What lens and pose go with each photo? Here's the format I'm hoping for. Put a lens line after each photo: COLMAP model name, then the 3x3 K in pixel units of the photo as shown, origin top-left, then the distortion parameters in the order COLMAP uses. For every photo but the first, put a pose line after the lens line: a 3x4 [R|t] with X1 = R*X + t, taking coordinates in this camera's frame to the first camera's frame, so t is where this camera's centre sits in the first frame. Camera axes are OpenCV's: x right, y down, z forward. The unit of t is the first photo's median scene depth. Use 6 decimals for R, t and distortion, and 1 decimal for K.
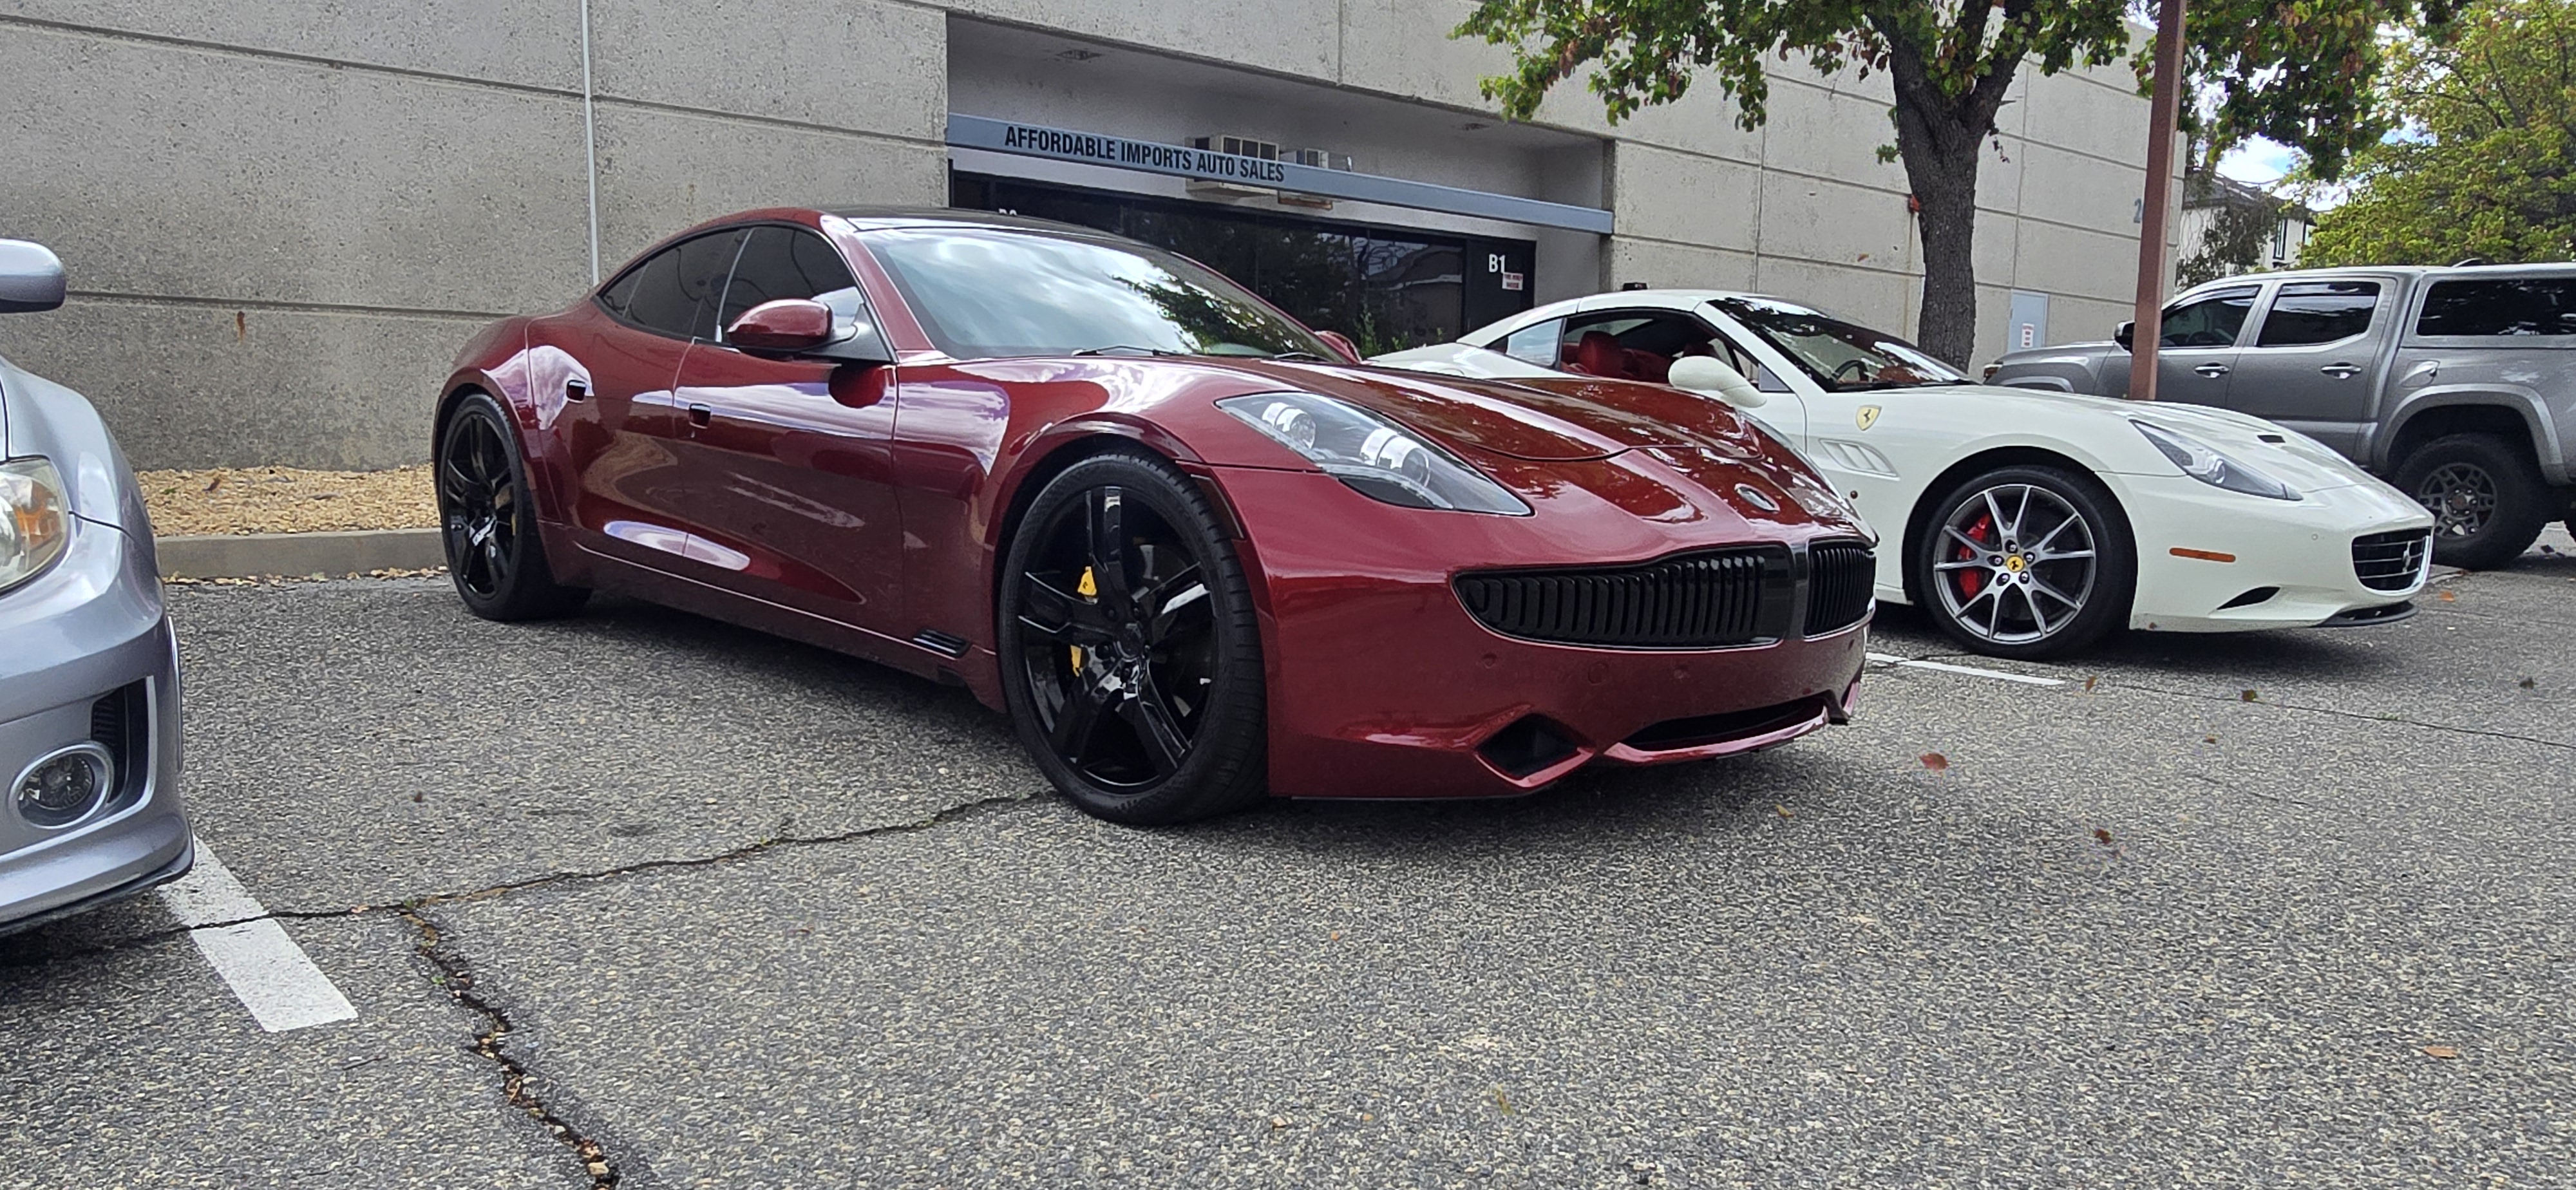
lens RADIAL K [[1761.1, 0, 1192.8], [0, 1761.1, 687.7], [0, 0, 1]] dist [0.003829, -0.000932]
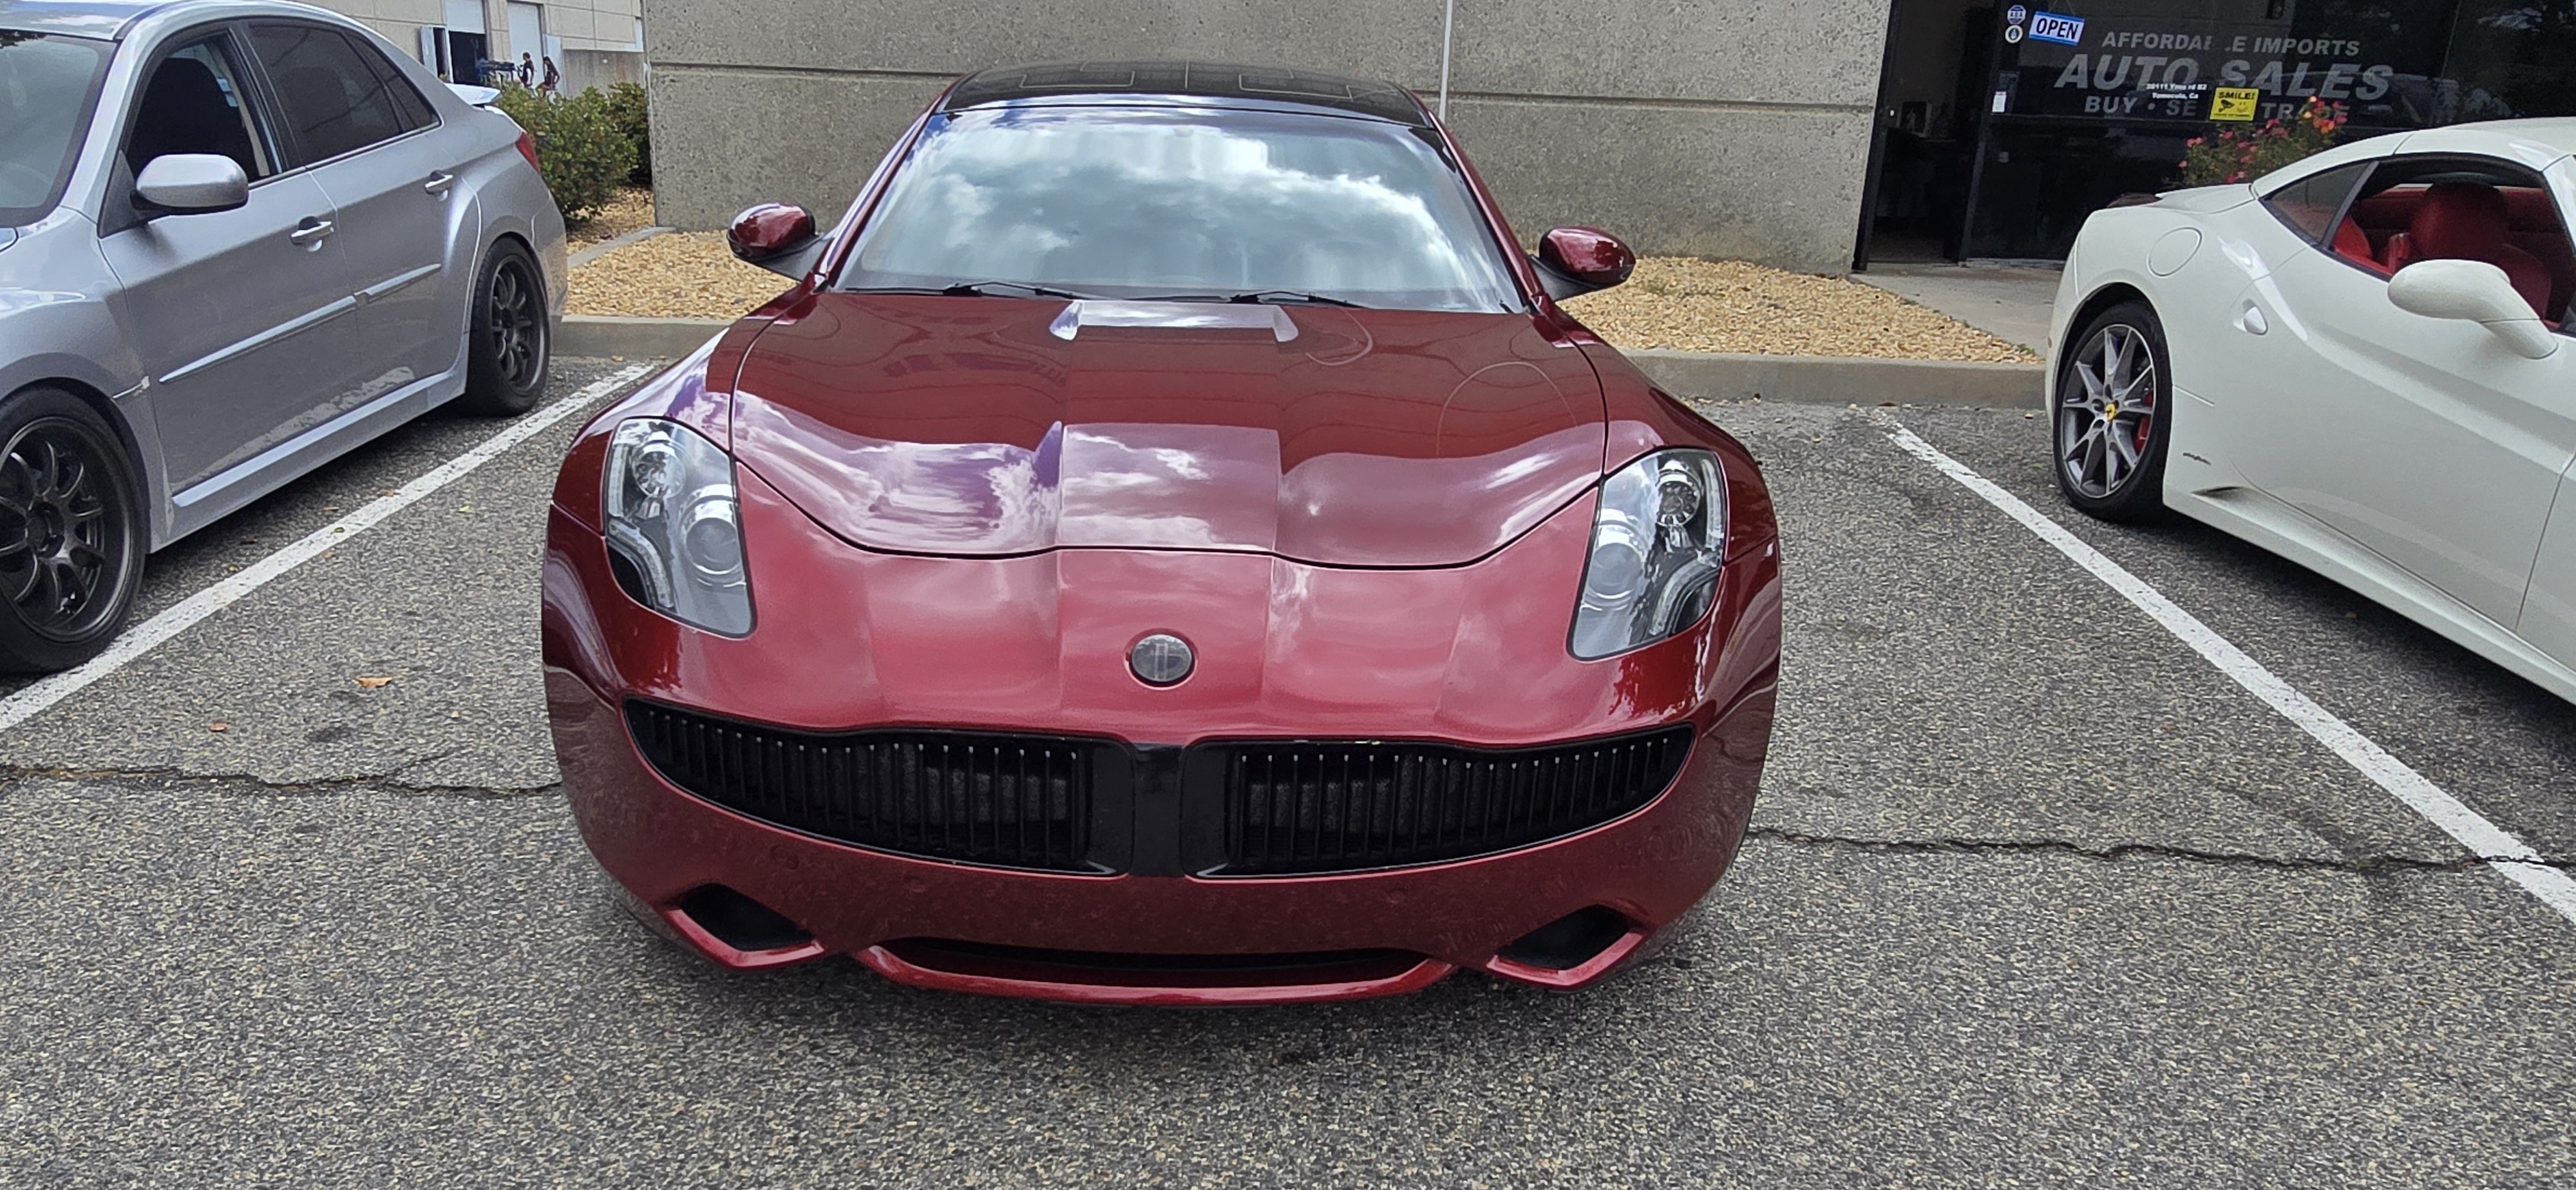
lens RADIAL K [[1762.8, 0, 1206.9], [0, 1762.8, 678.5], [0, 0, 1]] dist [0.003557, -0.001652]
pose [[0.737383, 0.227167, -0.636130, 0.412865], [-0.121576, 0.971007, 0.205826, -0.130055], [0.664444, -0.074434, 0.743622, 0.279947]]
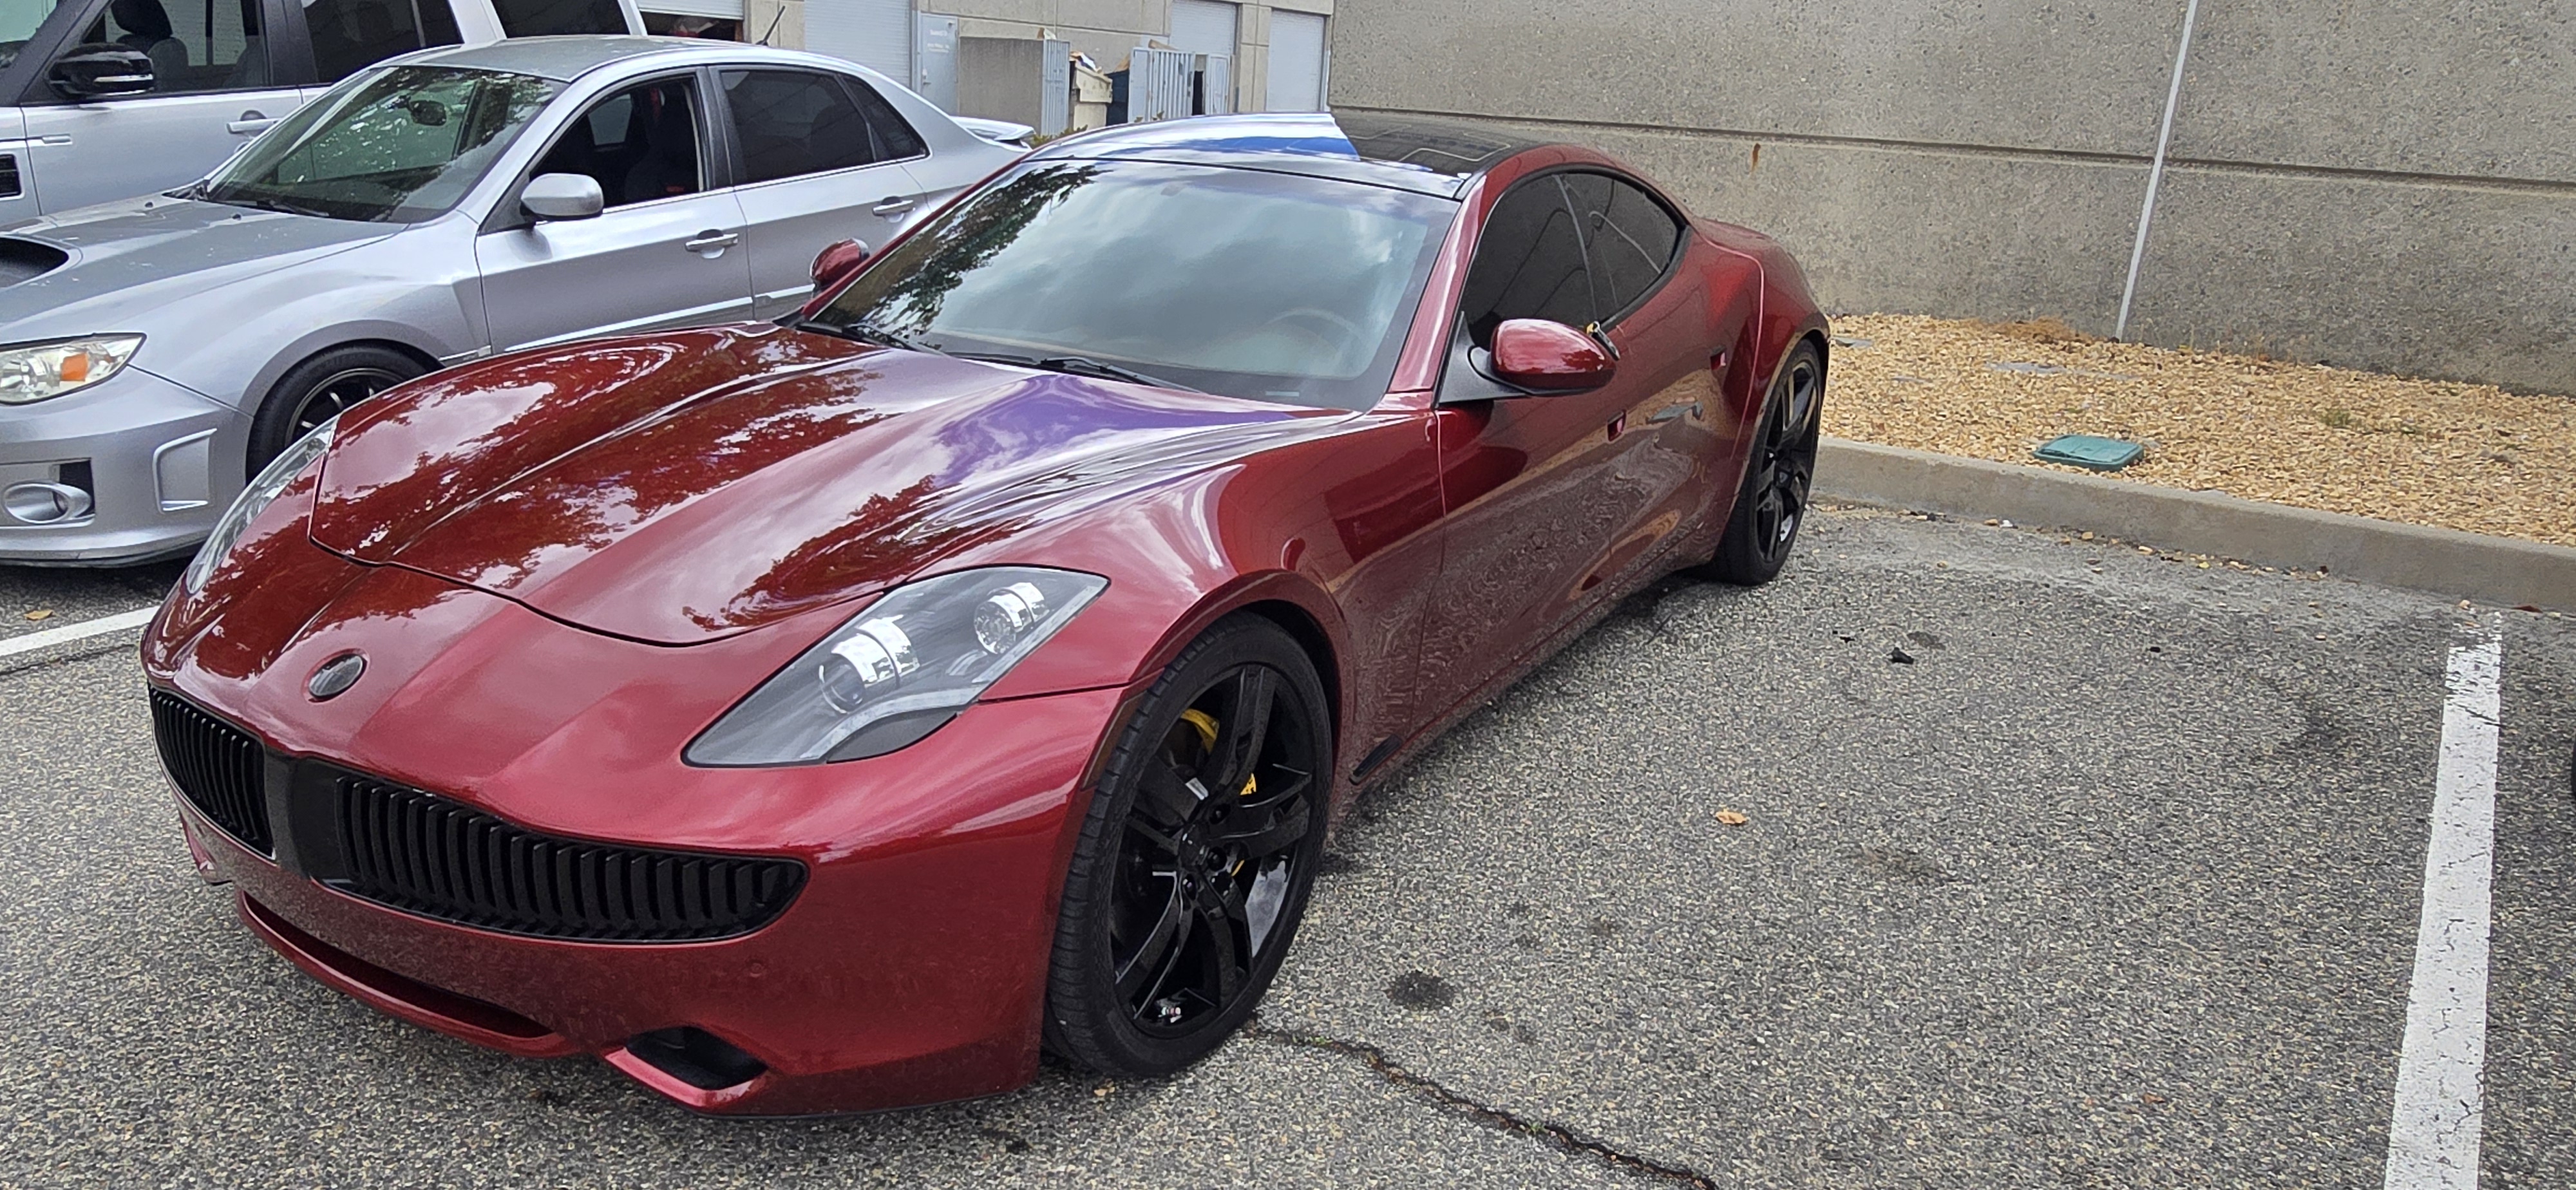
lens RADIAL K [[1756.1, 0, 1202.2], [0, 1756.1, 679.9], [0, 0, 1]] dist [0.003907, -0.001972]
pose [[0.255304, 0.314996, -0.914110, 0.575850], [-0.187559, 0.943617, 0.272780, -0.198017], [0.948494, 0.101808, 0.299990, 0.608879]]
